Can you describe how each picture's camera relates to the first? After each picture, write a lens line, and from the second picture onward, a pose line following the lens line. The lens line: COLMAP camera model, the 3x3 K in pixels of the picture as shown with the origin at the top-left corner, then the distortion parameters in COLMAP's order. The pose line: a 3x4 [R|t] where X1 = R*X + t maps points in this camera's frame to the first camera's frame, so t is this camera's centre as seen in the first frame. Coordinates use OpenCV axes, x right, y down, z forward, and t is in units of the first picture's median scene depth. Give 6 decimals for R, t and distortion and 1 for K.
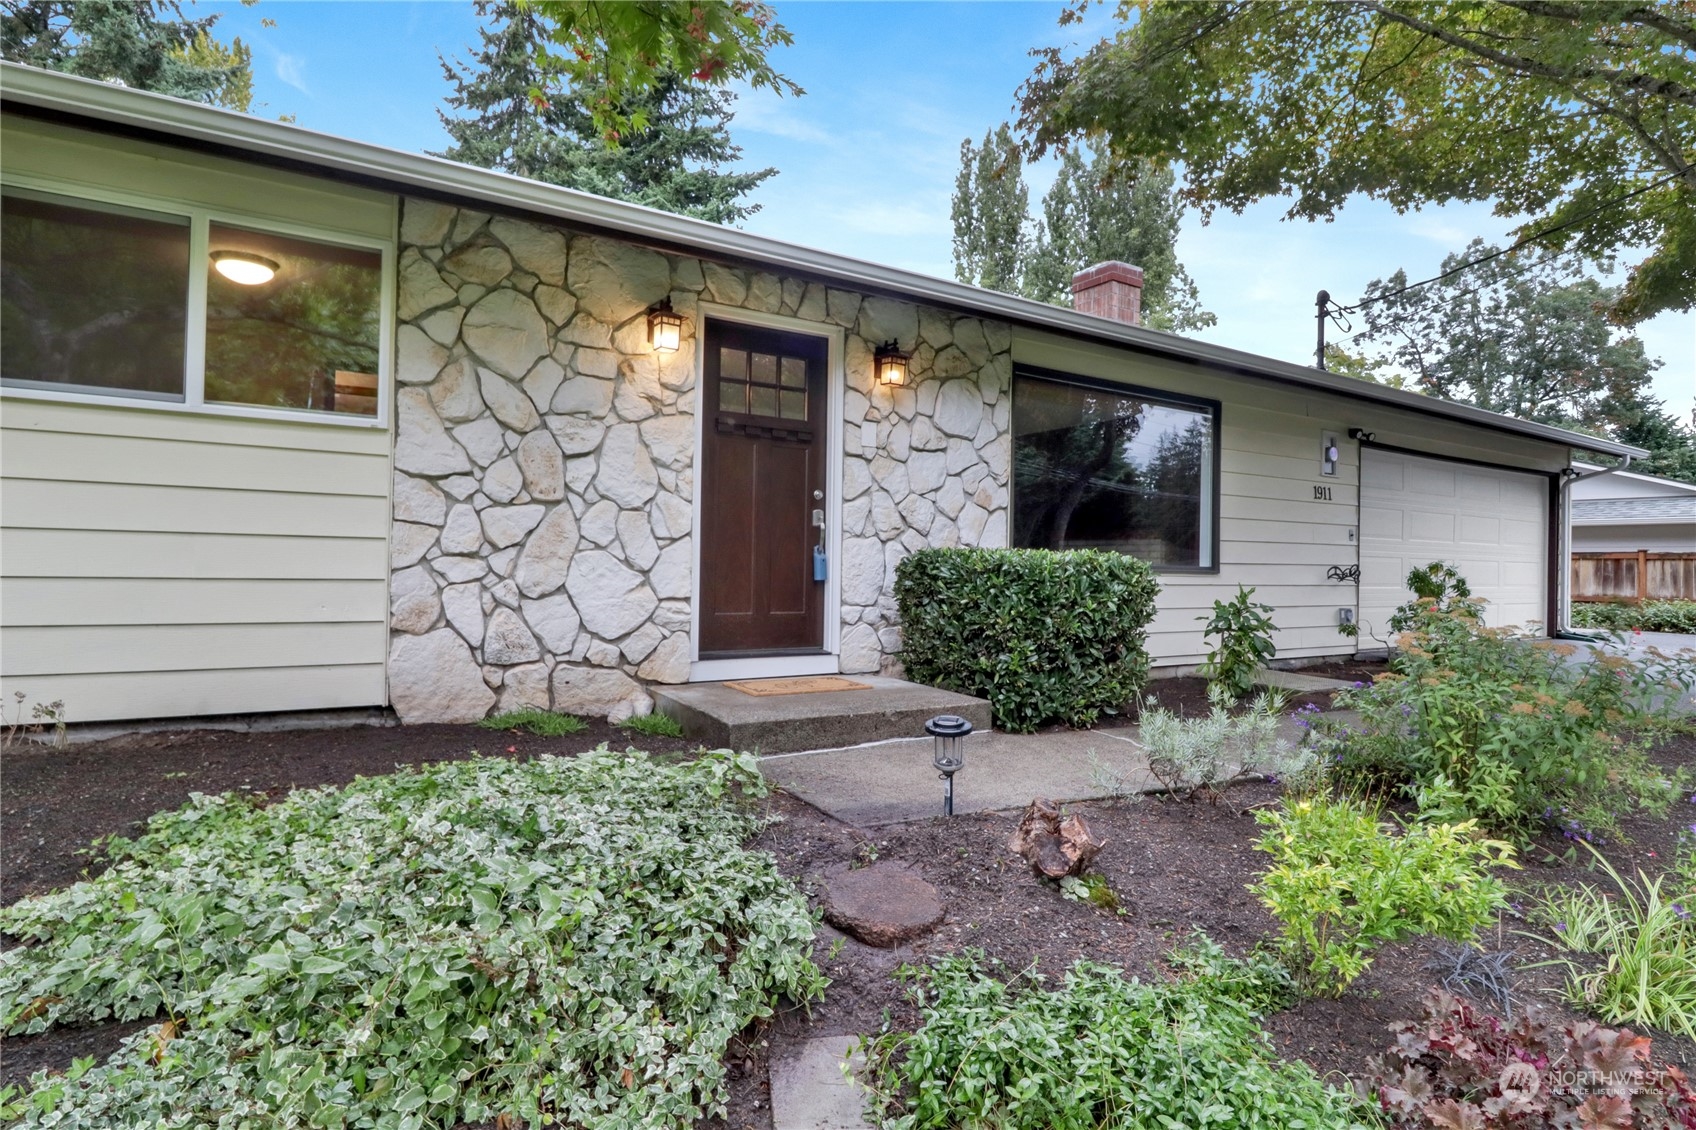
lens RADIAL K [[833.6, 0, 841.2], [0, 833.6, 556.7], [0, 0, 1]] dist [0.001858, -0.008104]
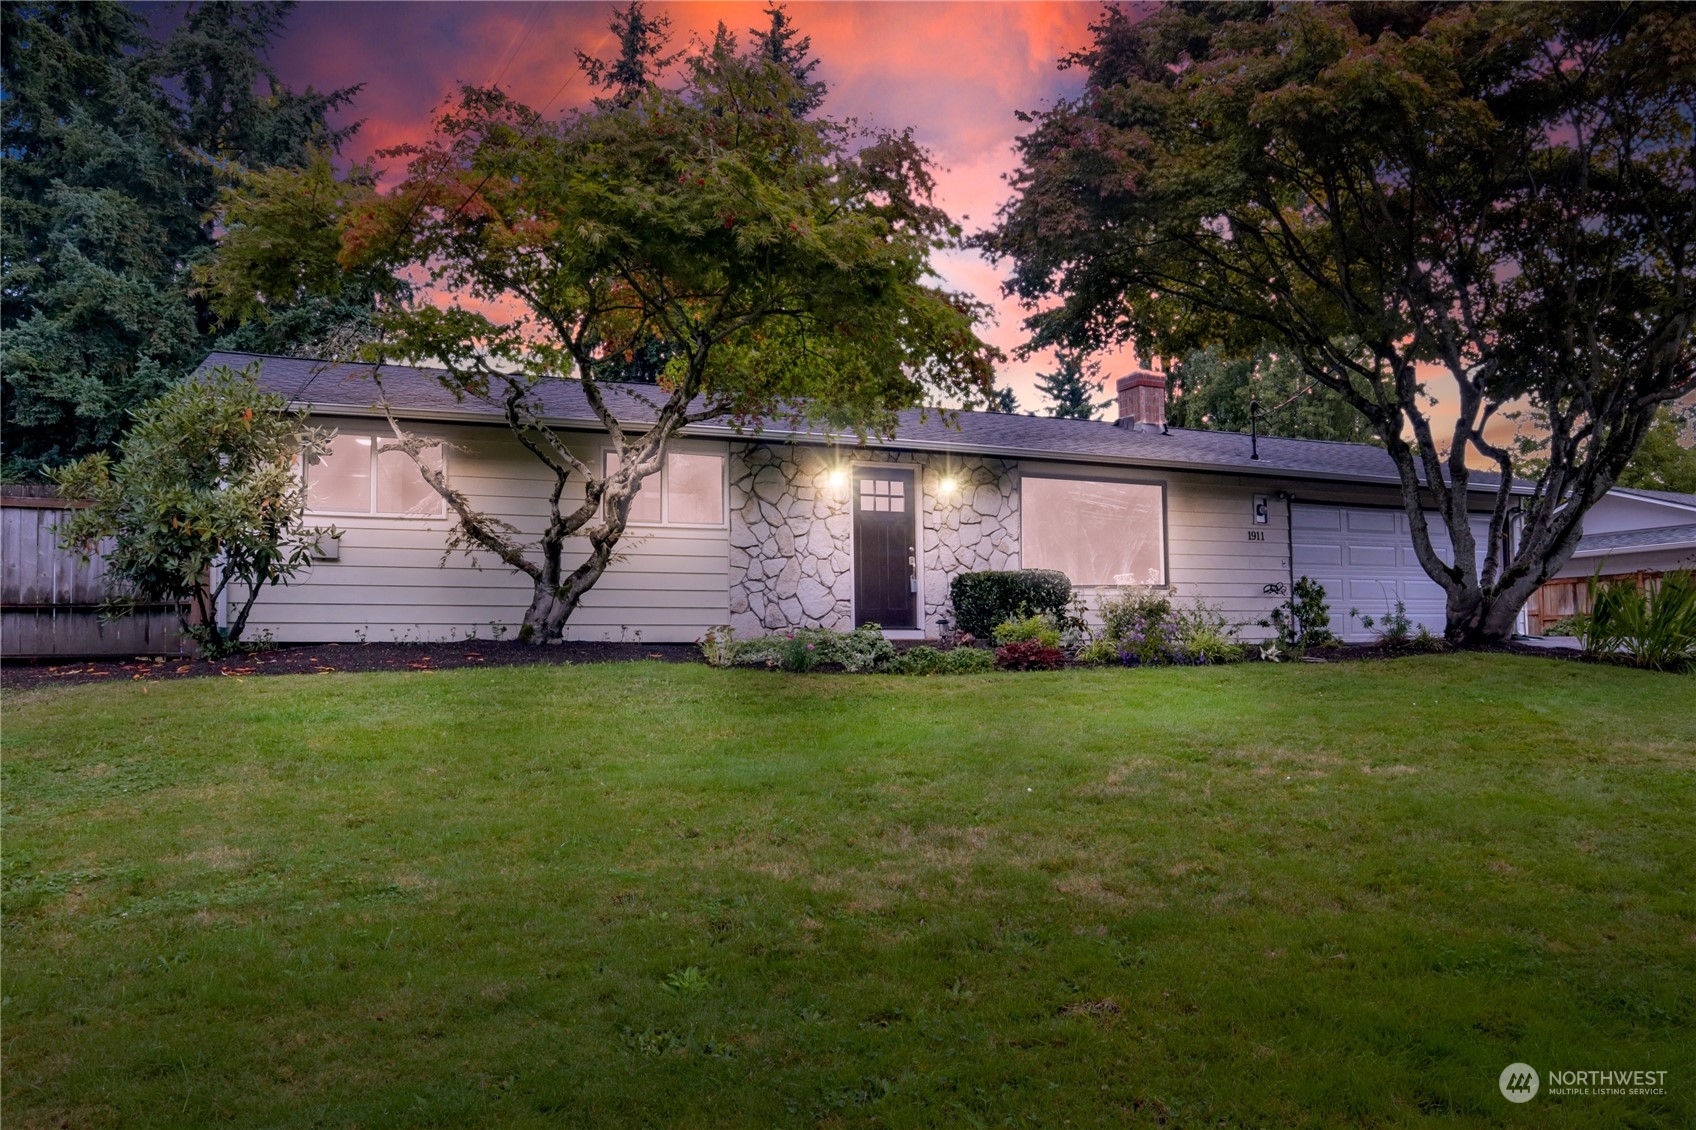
lens RADIAL K [[833.6, 0, 841.2], [0, 833.6, 556.7], [0, 0, 1]] dist [0.001858, -0.008104]
pose [[0.987378, -0.038990, -0.153508, 0.130413], [0.027901, 0.996887, -0.073744, 0.099437], [0.155906, 0.068530, 0.985392, -1.142566]]
